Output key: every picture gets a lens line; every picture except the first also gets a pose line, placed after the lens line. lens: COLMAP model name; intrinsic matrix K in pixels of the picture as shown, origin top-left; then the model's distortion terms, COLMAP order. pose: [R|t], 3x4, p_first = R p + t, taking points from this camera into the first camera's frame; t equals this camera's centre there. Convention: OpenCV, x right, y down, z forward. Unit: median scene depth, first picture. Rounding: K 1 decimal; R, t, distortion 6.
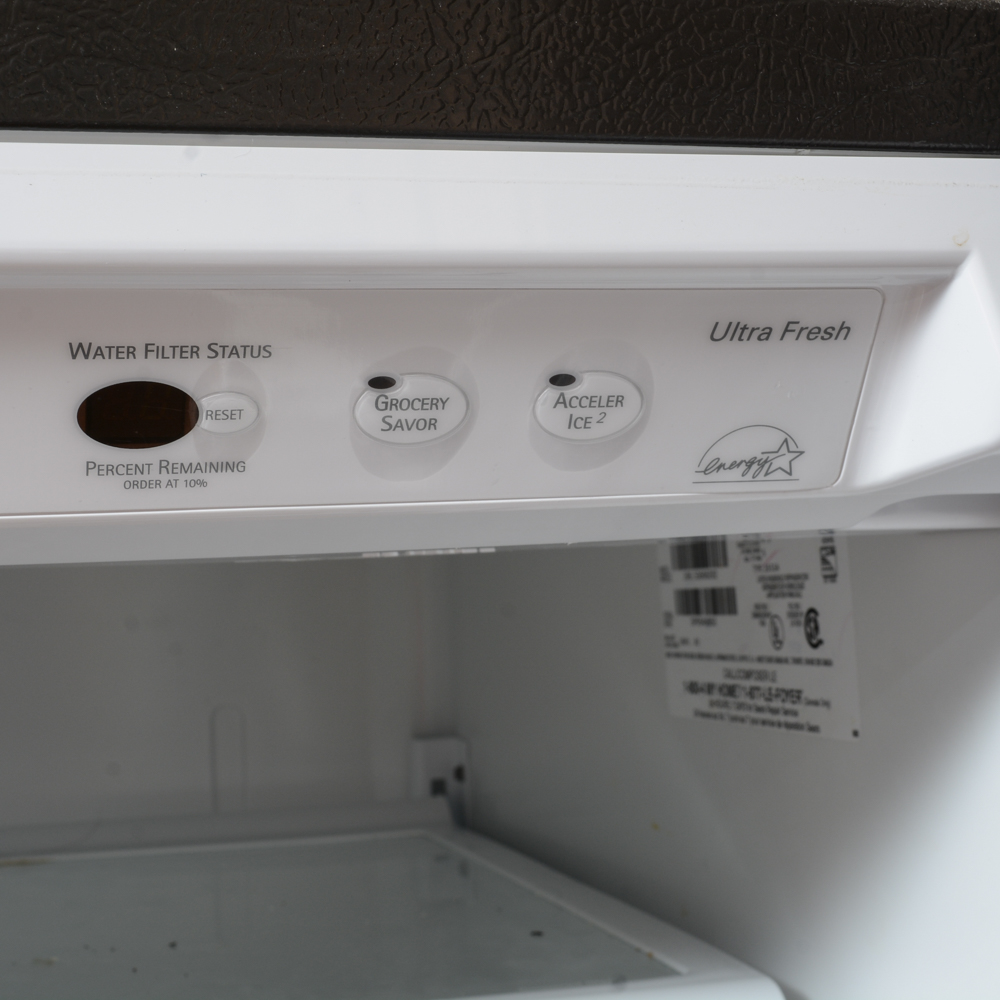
lens RADIAL K [[1652.0, 0, 500.0], [0, 1652.0, 500.0], [0, 0, 1]] dist [0.117713, -0.021199]
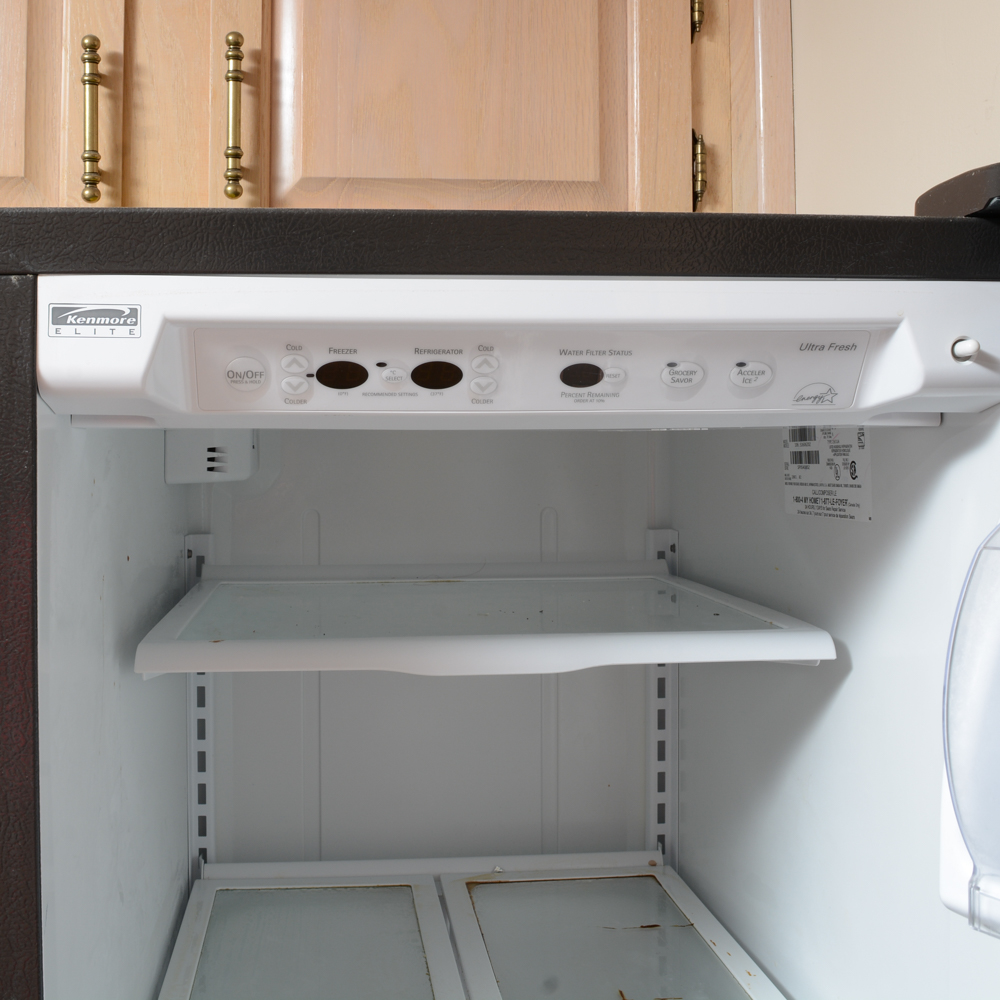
lens RADIAL K [[1051.1, 0, 500.2], [0, 1051.1, 434.2], [0, 0, 1]] dist [-0.060349, 0.014596]
pose [[0.983879, 0.030872, -0.176149, -0.030893], [-0.024400, 0.998949, 0.038792, -0.013155], [0.177161, -0.033868, 0.983599, -0.516133]]
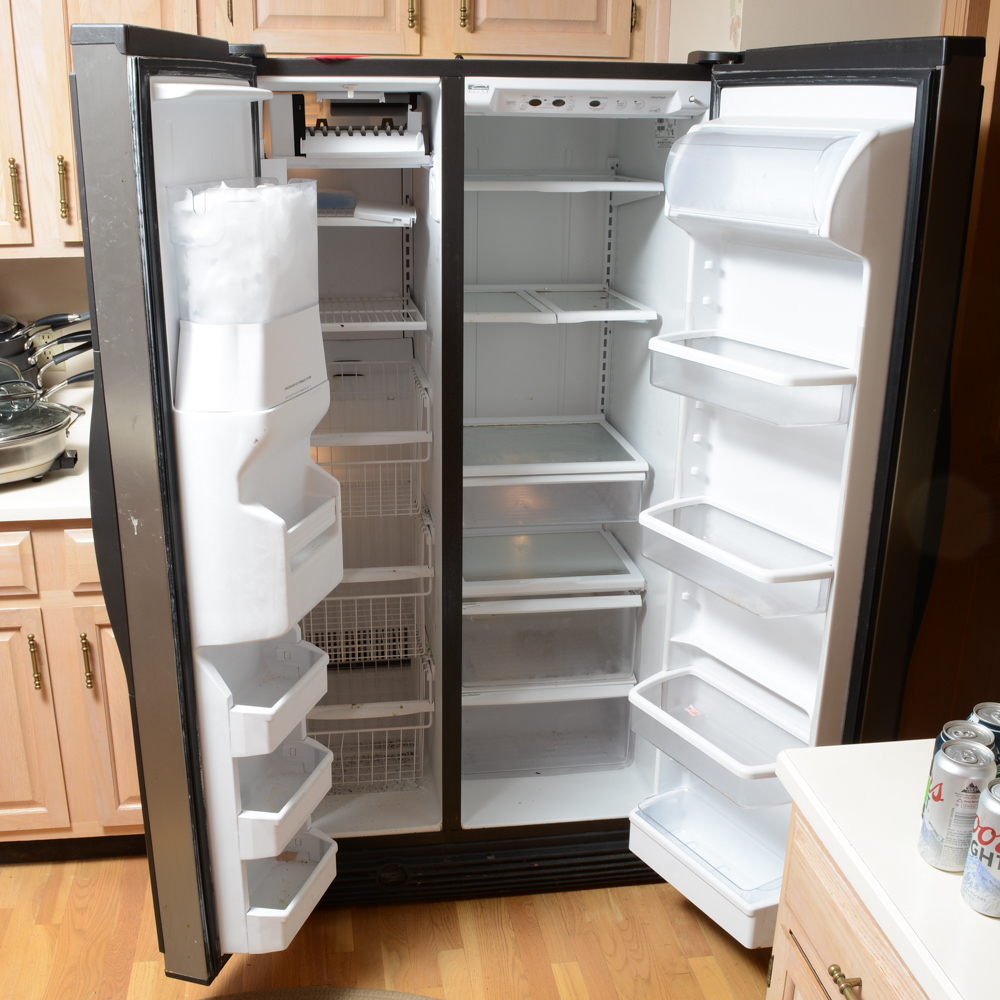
lens RADIAL K [[1051.1, 0, 500.2], [0, 1051.1, 434.2], [0, 0, 1]] dist [-0.060349, 0.014596]
pose [[0.990376, 0.083754, -0.110188, 0.068753], [-0.043393, 0.943880, 0.327426, -0.155293], [0.131427, -0.319493, 0.938430, -4.327340]]
